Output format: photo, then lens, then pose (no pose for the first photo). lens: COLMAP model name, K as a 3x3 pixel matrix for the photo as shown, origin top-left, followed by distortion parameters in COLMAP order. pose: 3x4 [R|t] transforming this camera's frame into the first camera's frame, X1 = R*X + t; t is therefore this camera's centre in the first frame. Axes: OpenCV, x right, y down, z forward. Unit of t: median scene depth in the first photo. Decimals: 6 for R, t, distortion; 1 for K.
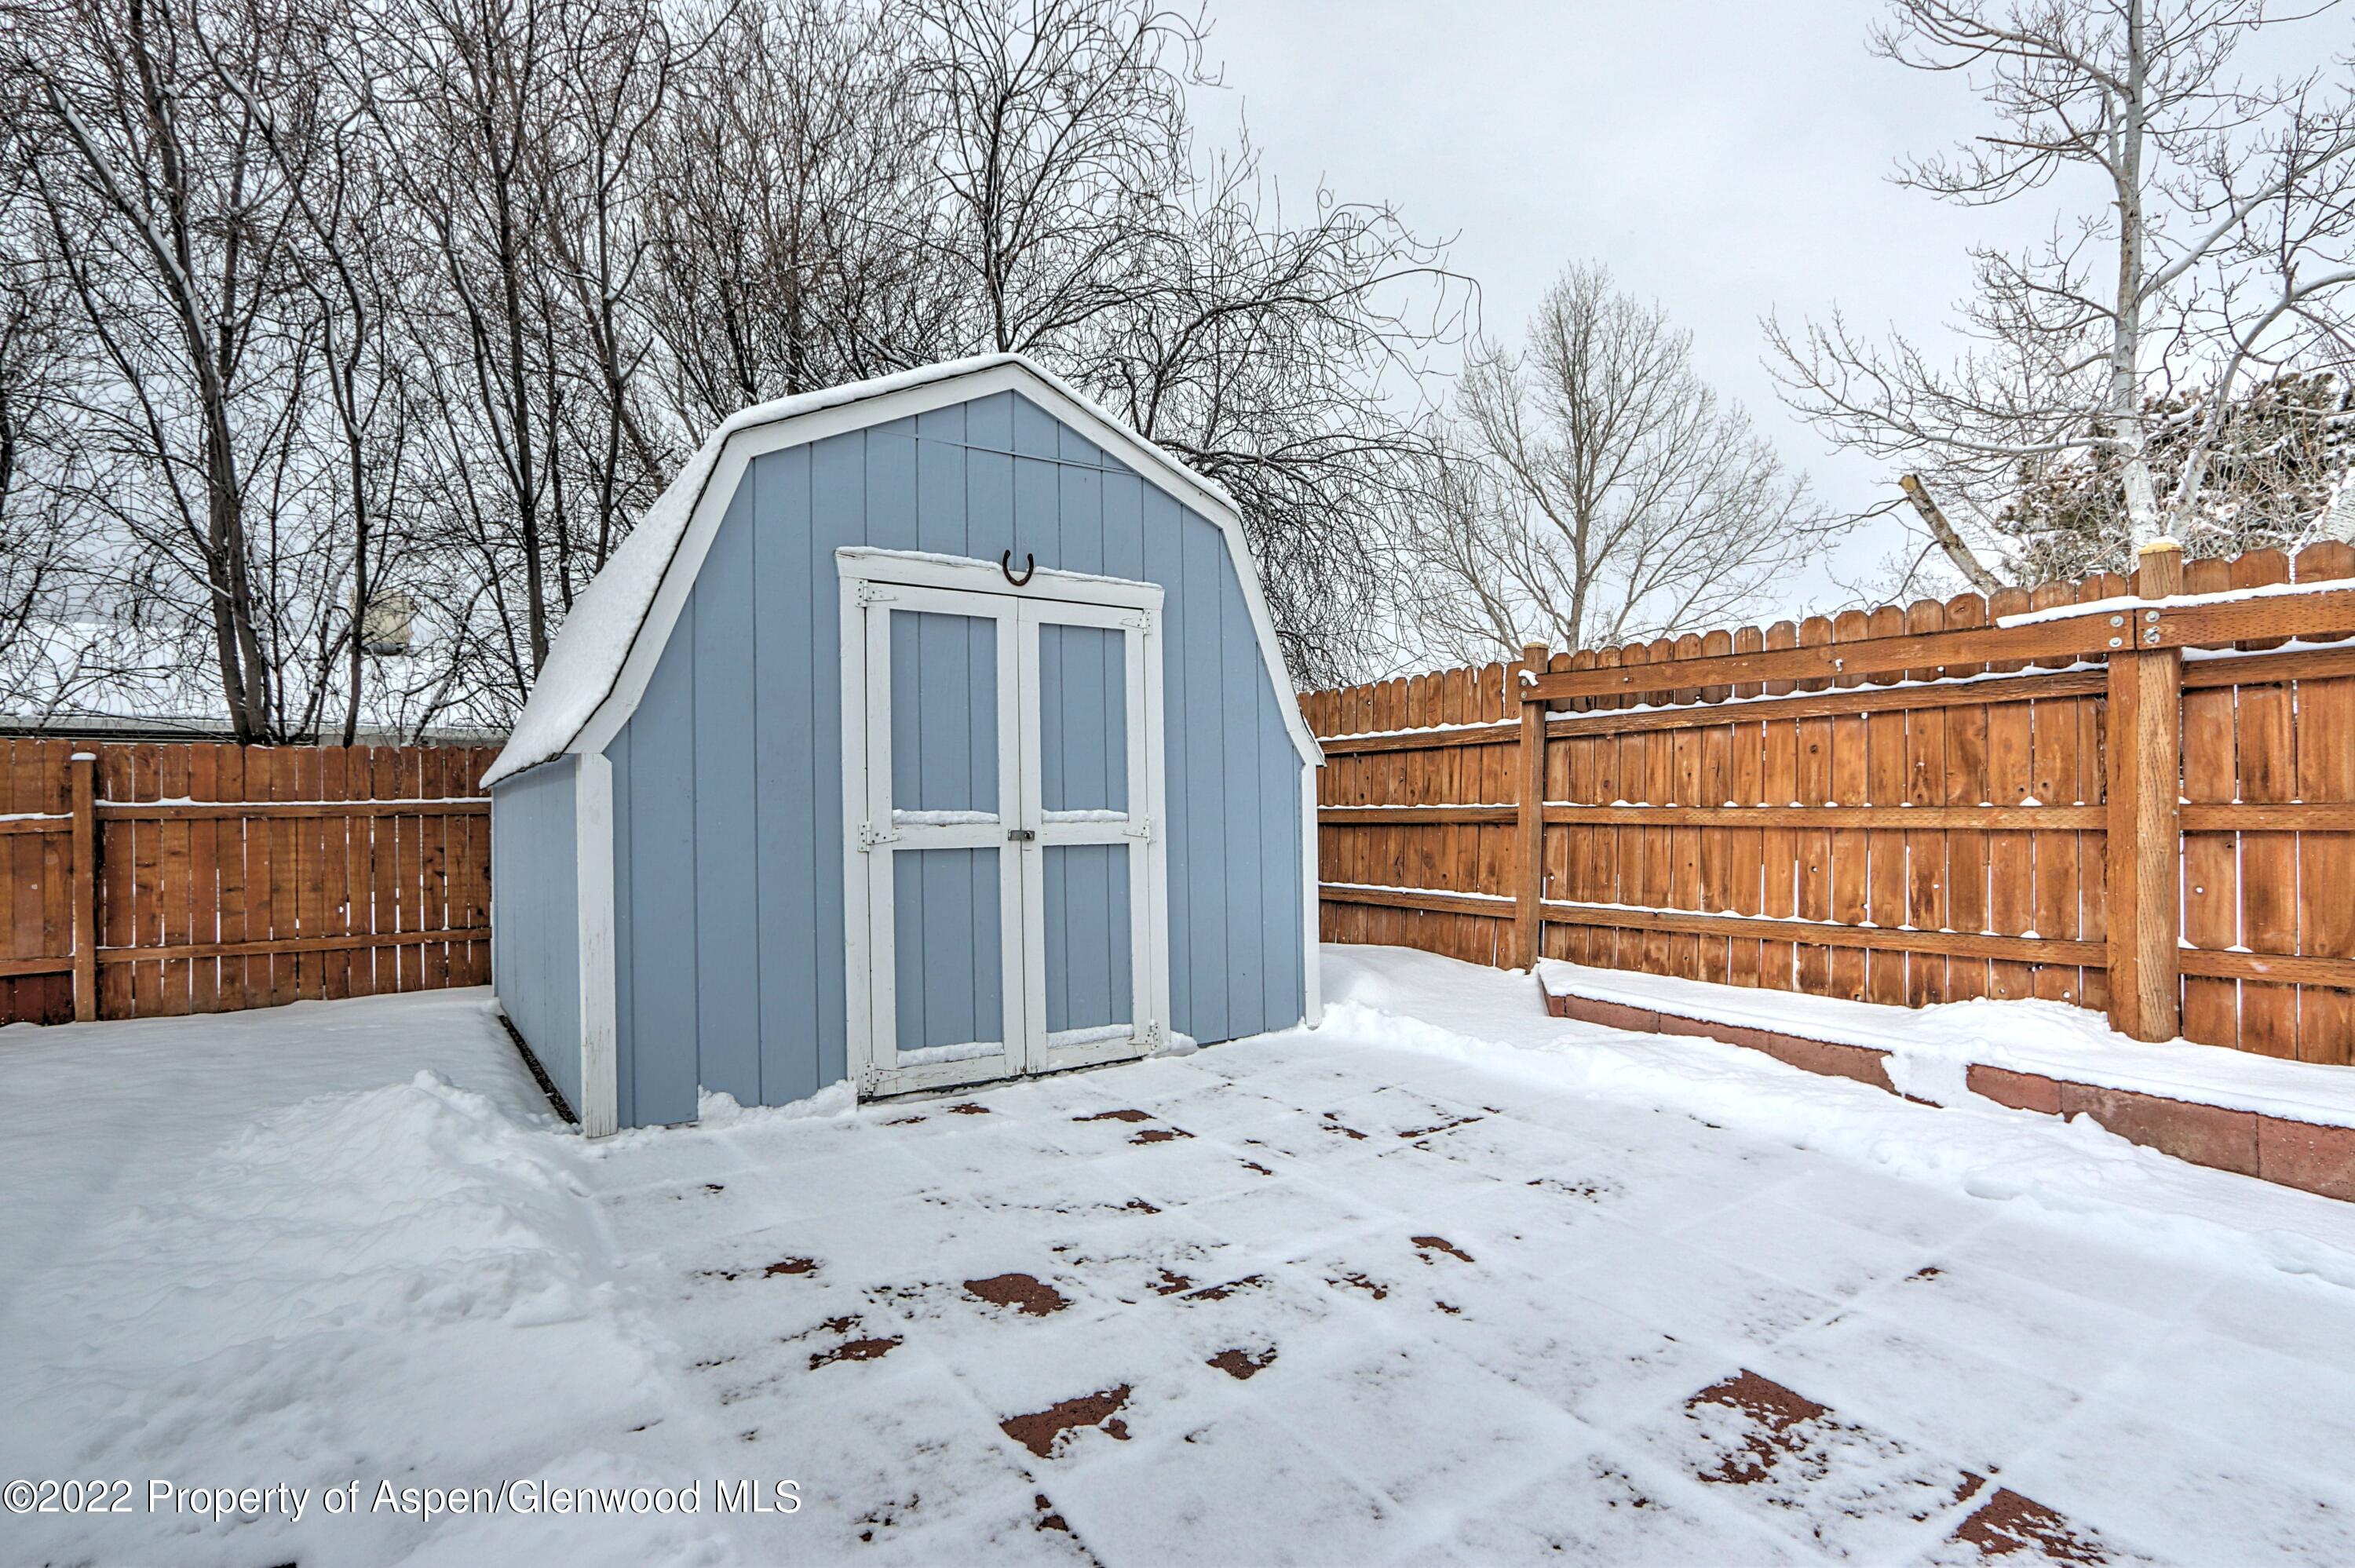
lens RADIAL K [[1163.1, 0, 1153.0], [0, 1163.1, 788.8], [0, 0, 1]] dist [-0.002005, 0.000291]
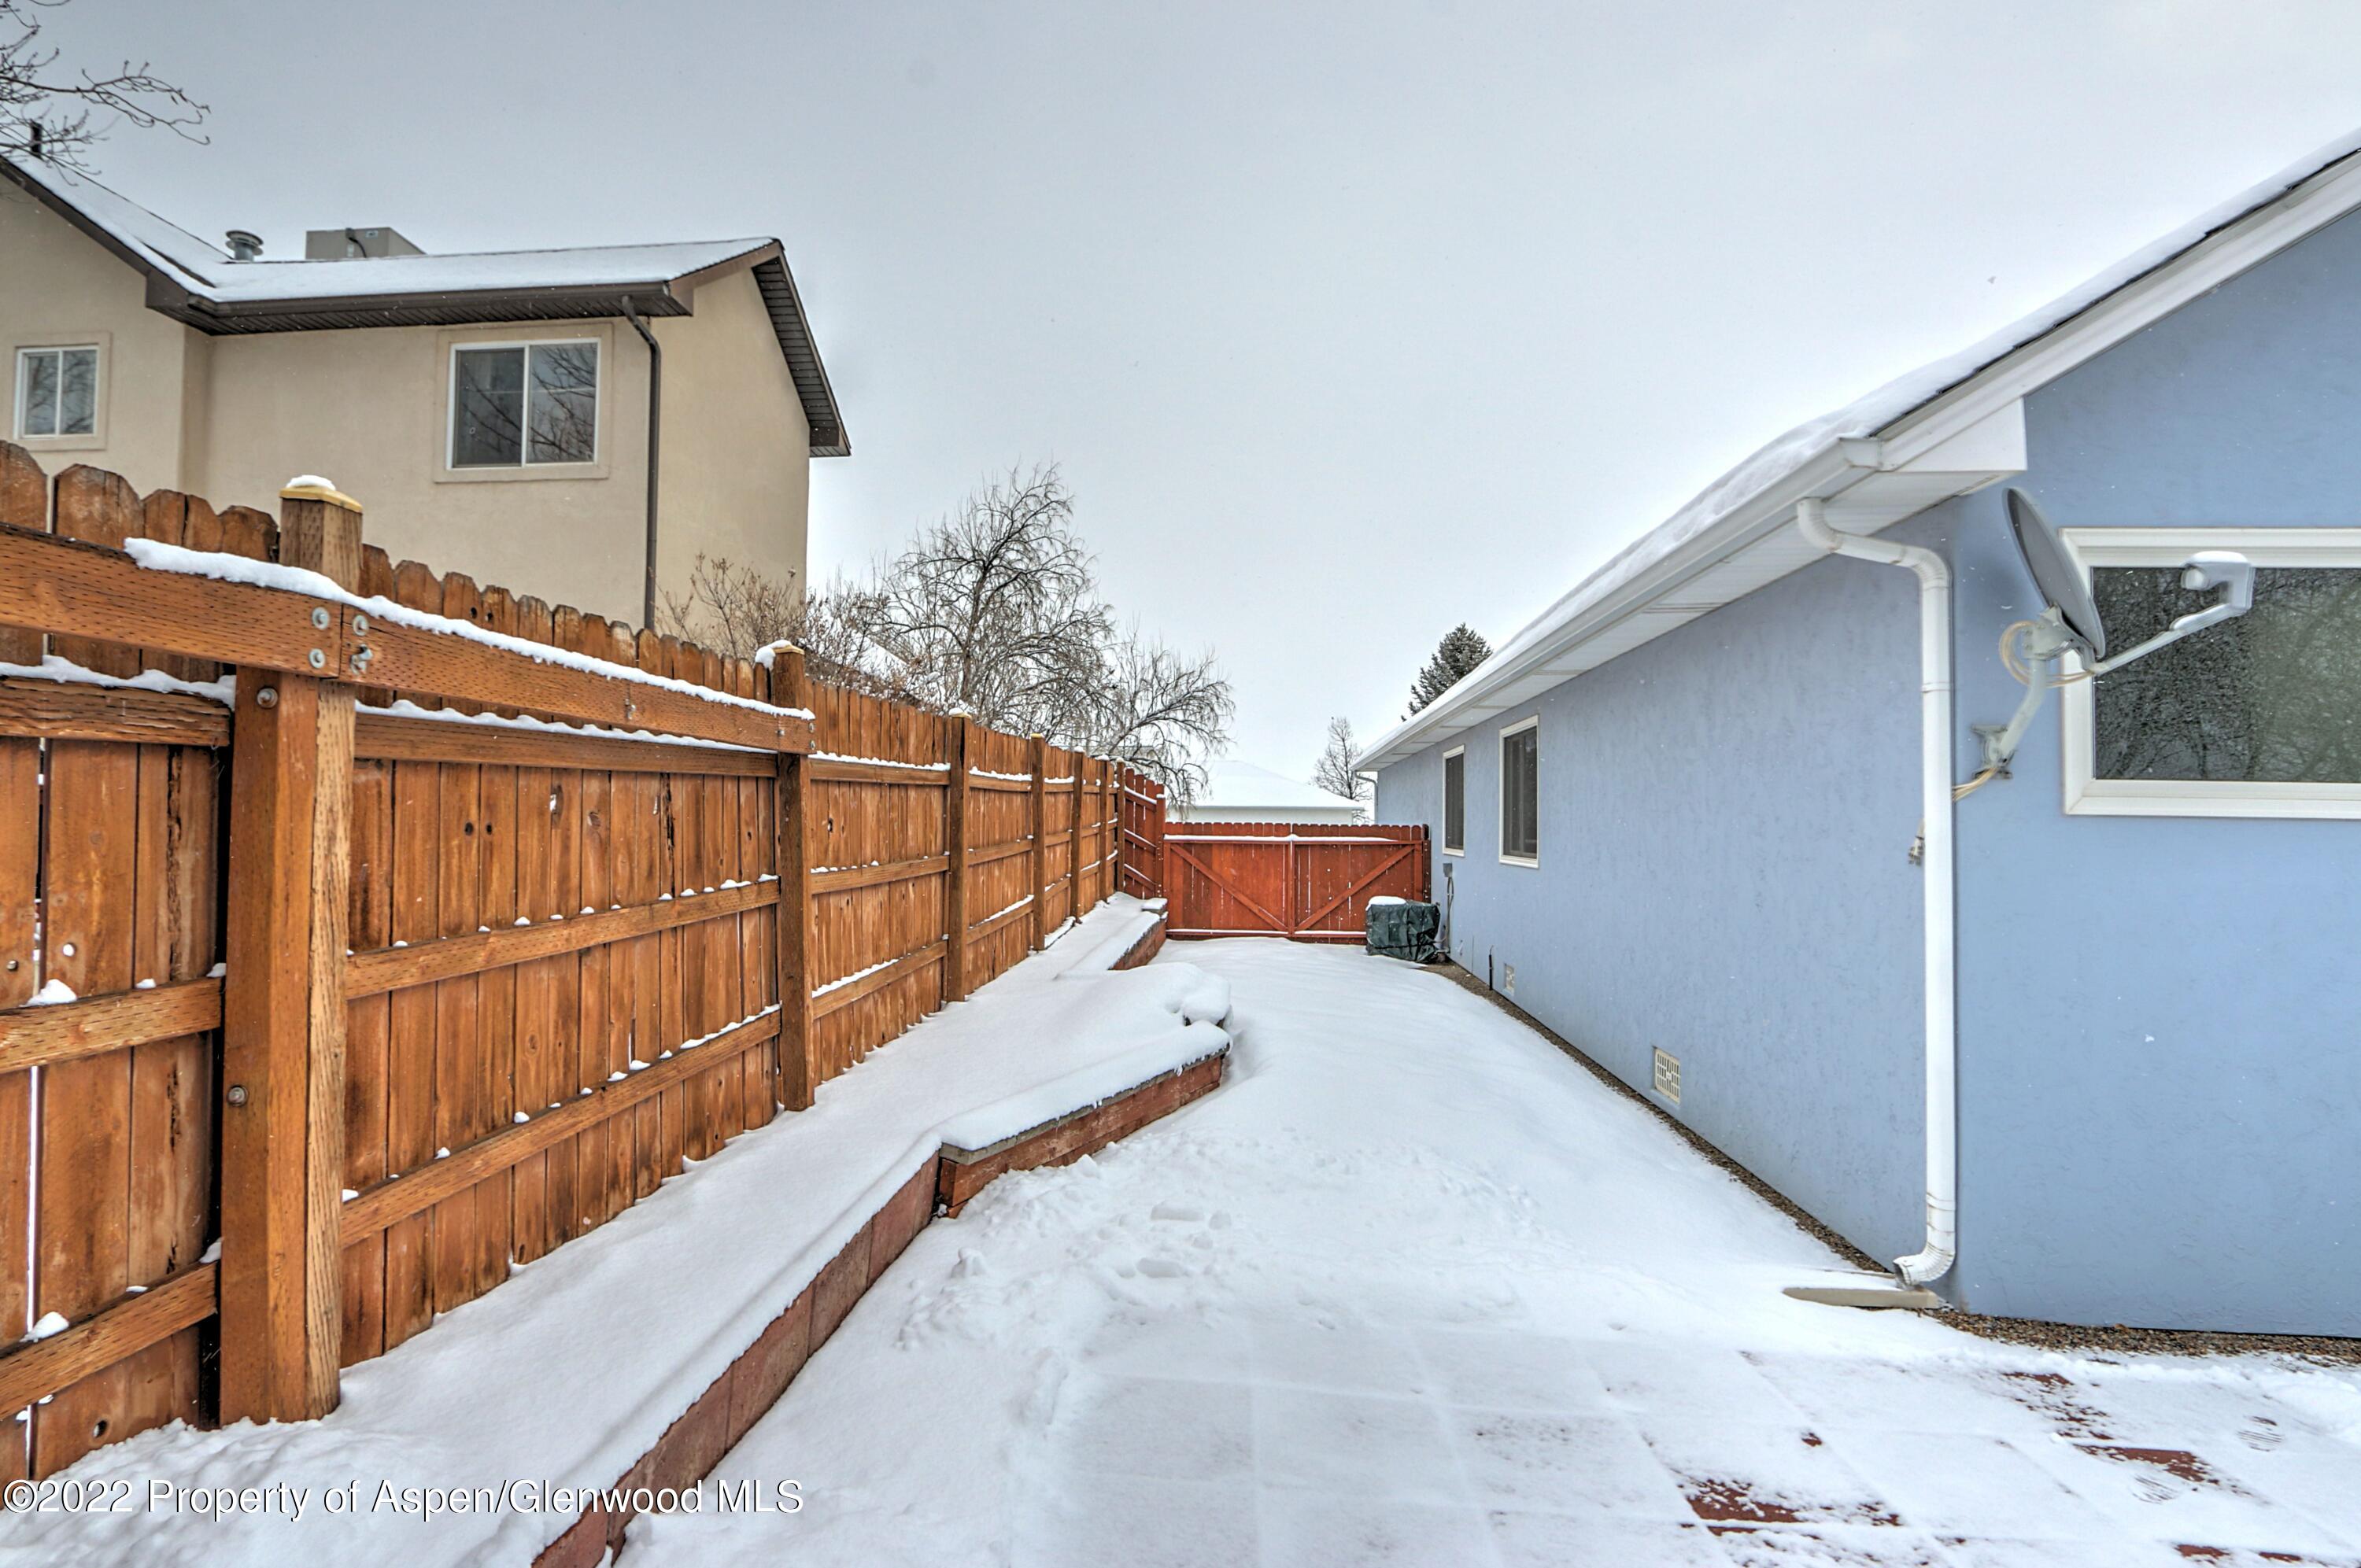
lens RADIAL K [[1166.0, 0, 1156.0], [0, 1166.0, 788.8], [0, 0, 1]] dist [-0.002005, 0.000291]
pose [[-0.796020, 0.008876, 0.605205, 0.222936], [-0.016964, 0.999173, -0.036966, -0.055860], [-0.605032, -0.039692, -0.795211, 1.189601]]
